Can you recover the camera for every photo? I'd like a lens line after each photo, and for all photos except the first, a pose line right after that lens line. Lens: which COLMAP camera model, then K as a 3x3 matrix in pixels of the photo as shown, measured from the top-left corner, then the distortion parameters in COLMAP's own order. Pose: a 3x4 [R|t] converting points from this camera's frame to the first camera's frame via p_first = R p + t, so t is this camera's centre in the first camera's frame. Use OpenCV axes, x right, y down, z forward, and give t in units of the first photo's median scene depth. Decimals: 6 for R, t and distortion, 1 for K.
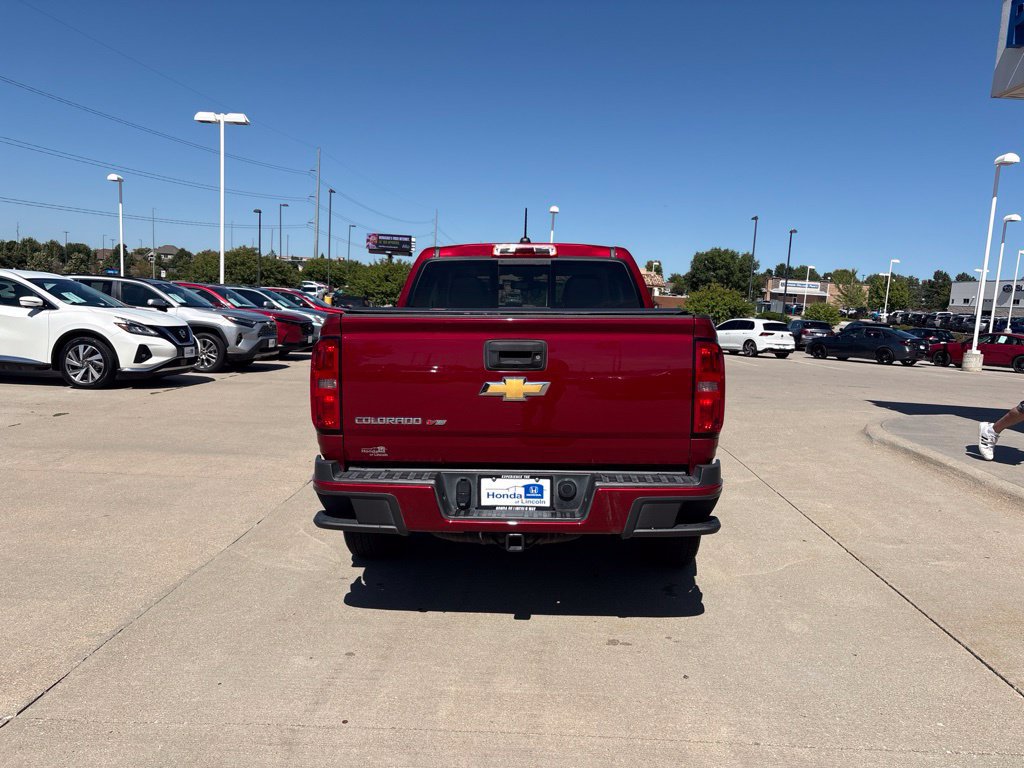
lens RADIAL K [[772.9, 0, 515.0], [0, 772.9, 387.1], [0, 0, 1]] dist [0.037679, -0.041343]
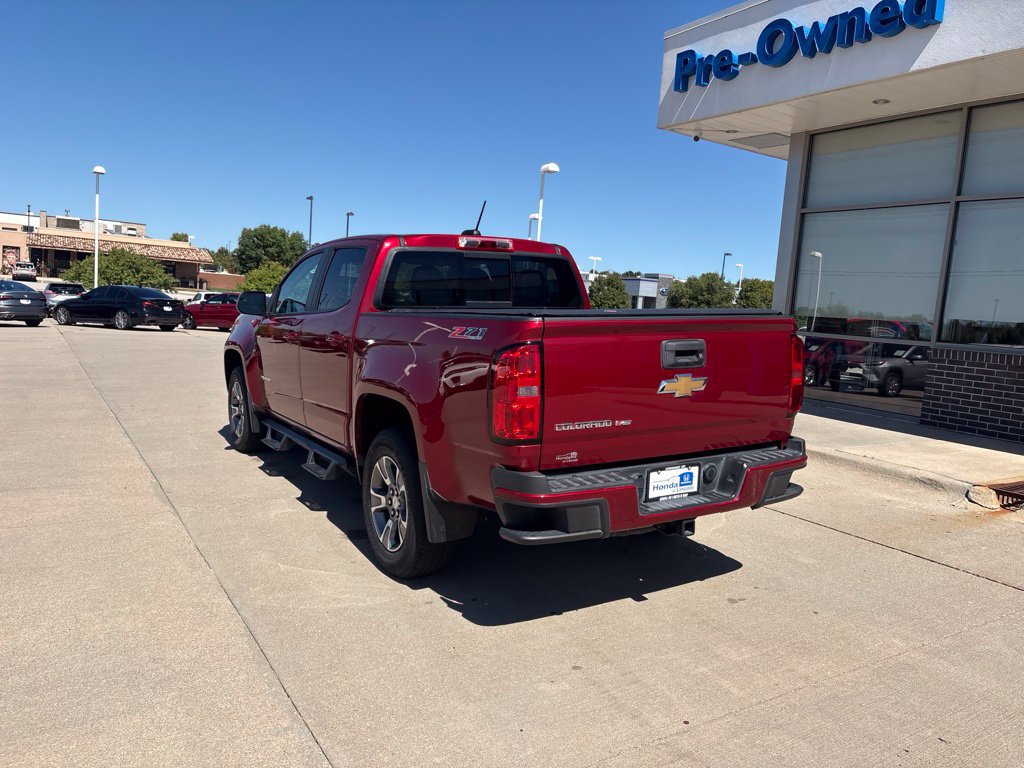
lens RADIAL K [[772.9, 0, 519.7], [0, 772.9, 390.3], [0, 0, 1]] dist [0.037679, -0.041343]
pose [[0.830116, -0.061077, 0.554236, -0.095724], [0.043478, 0.998046, 0.044866, -0.005984], [-0.555893, -0.013147, 0.831150, 0.028701]]
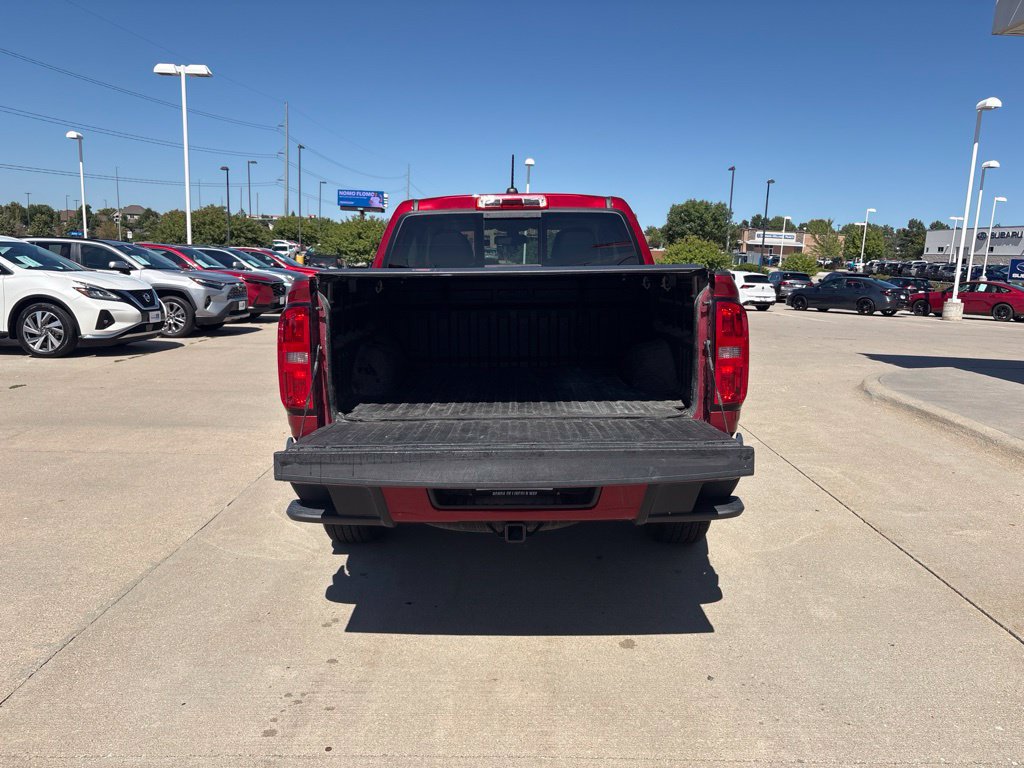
lens RADIAL K [[772.9, 0, 509.3], [0, 772.9, 382.6], [0, 0, 1]] dist [0.037679, -0.041343]
pose [[0.999565, -0.020289, 0.021381, -0.002753], [0.019189, 0.998542, 0.050464, -0.001909], [-0.022374, -0.050031, 0.998497, 0.015017]]
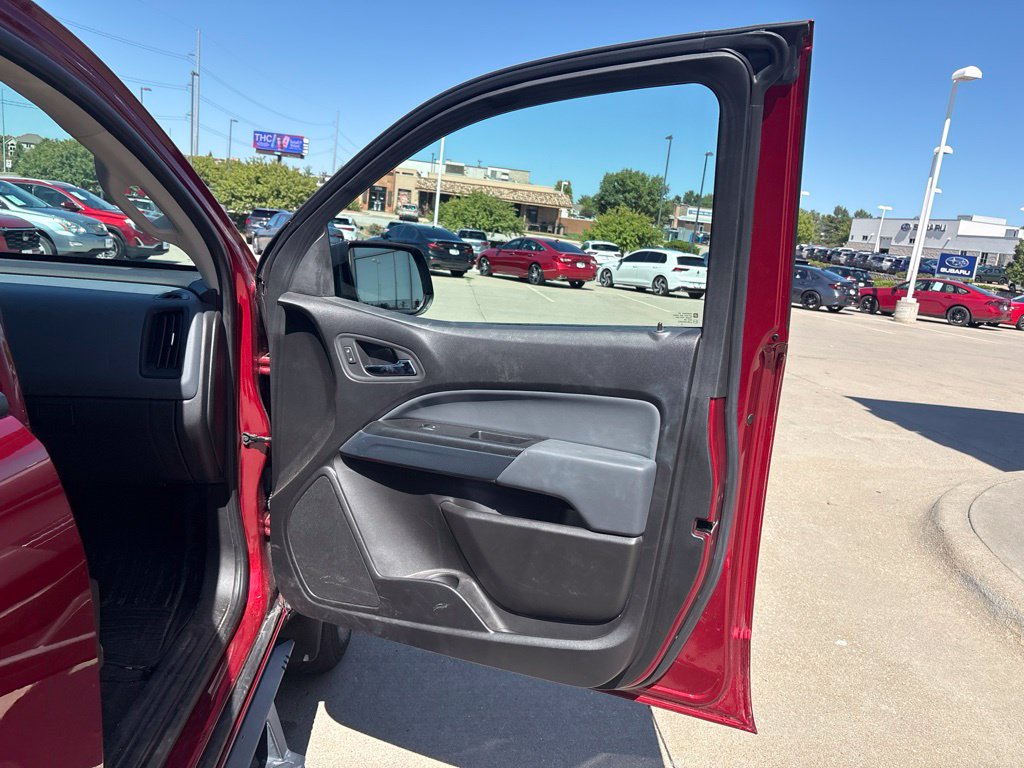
lens RADIAL K [[772.9, 0, 508.8], [0, 772.9, 377.1], [0, 0, 1]] dist [0.037679, -0.041343]
pose [[0.993041, 0.026327, 0.114788, 0.049977], [-0.036784, 0.995266, 0.089957, -0.023103], [-0.111877, -0.093554, 0.989308, 0.194928]]
